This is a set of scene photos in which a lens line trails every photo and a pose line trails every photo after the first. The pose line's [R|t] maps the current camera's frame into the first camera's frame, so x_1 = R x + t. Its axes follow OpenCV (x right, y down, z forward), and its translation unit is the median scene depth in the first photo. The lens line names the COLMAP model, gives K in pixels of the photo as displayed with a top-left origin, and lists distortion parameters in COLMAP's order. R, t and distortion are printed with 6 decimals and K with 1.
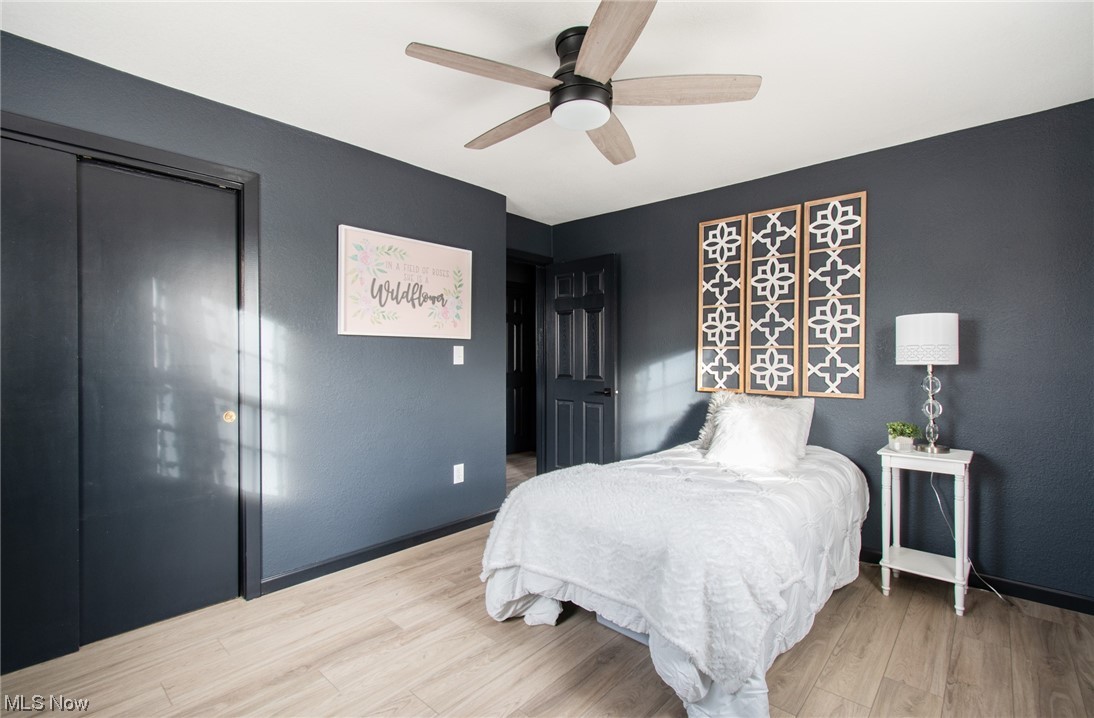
lens RADIAL K [[493.5, 0, 537.6], [0, 493.5, 358.7], [0, 0, 1]] dist [-0.000291, -0.001360]
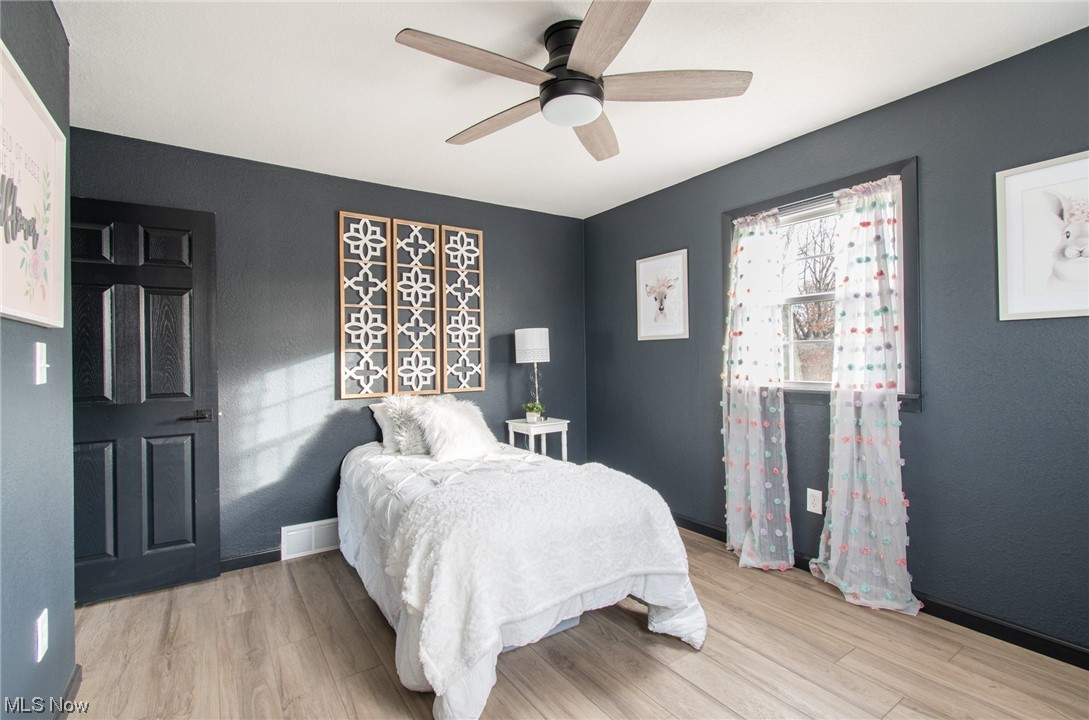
lens RADIAL K [[491.2, 0, 545.5], [0, 491.2, 356.7], [0, 0, 1]] dist [-0.000291, -0.001360]
pose [[0.236235, -0.002568, 0.971692, -0.495465], [0.021625, 0.999763, -0.002616, -0.000540], [-0.971455, 0.021630, 0.236235, 0.478414]]
